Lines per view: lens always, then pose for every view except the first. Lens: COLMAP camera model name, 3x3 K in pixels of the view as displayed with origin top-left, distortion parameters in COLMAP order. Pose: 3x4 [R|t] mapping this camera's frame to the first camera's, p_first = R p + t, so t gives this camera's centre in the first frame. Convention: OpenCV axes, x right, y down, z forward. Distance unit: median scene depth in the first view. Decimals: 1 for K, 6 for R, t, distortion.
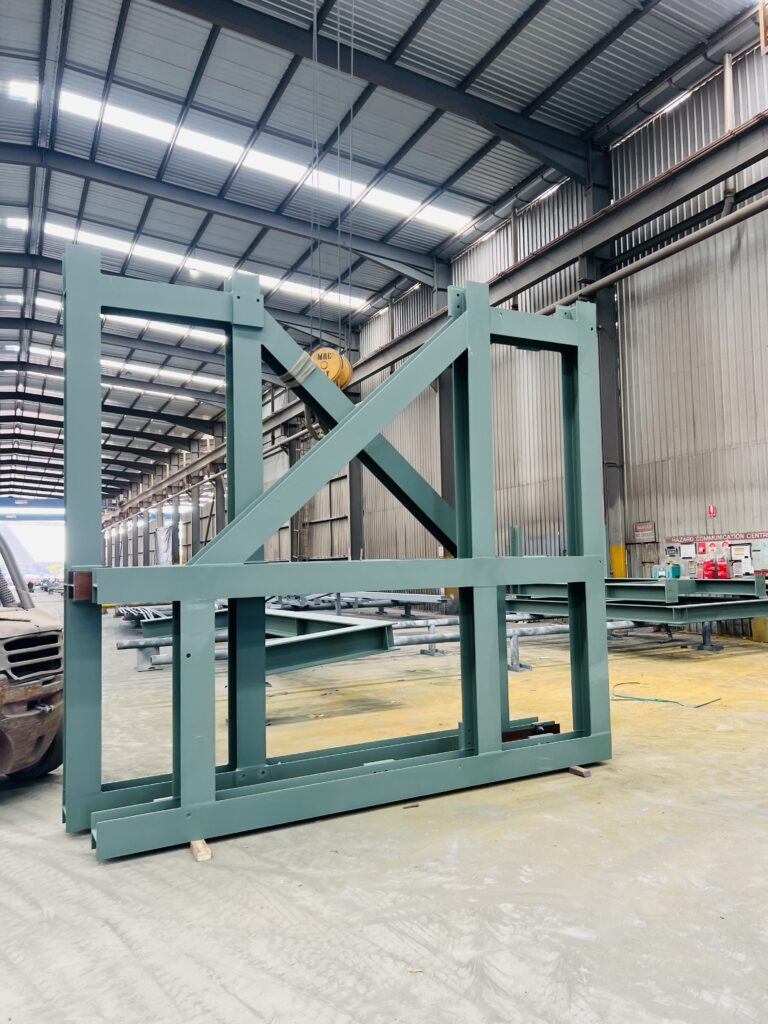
lens RADIAL K [[770.3, 0, 384.0], [0, 770.3, 512.0], [0, 0, 1]] dist [0.020733, -0.000127]
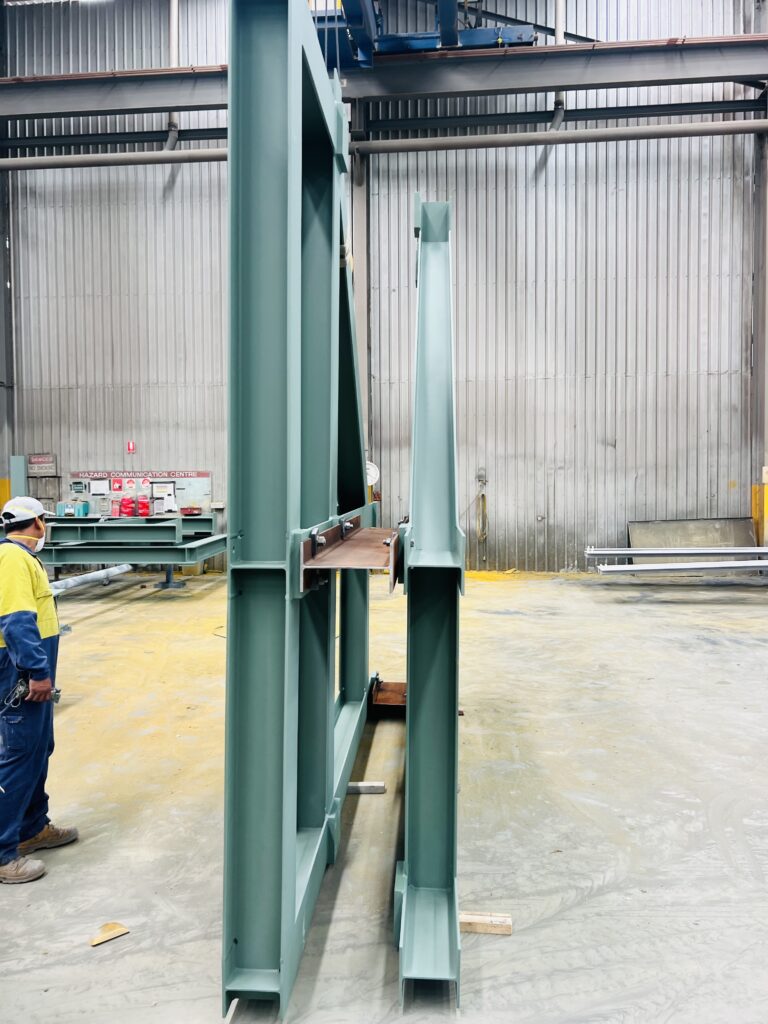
lens RADIAL K [[775.5, 0, 384.0], [0, 775.5, 512.0], [0, 0, 1]] dist [0.007194, -0.024832]
pose [[0.529906, -0.006642, 0.848030, -0.677130], [-0.067515, 0.996465, 0.049992, 0.027050], [-0.845364, -0.083746, 0.527585, 0.565262]]
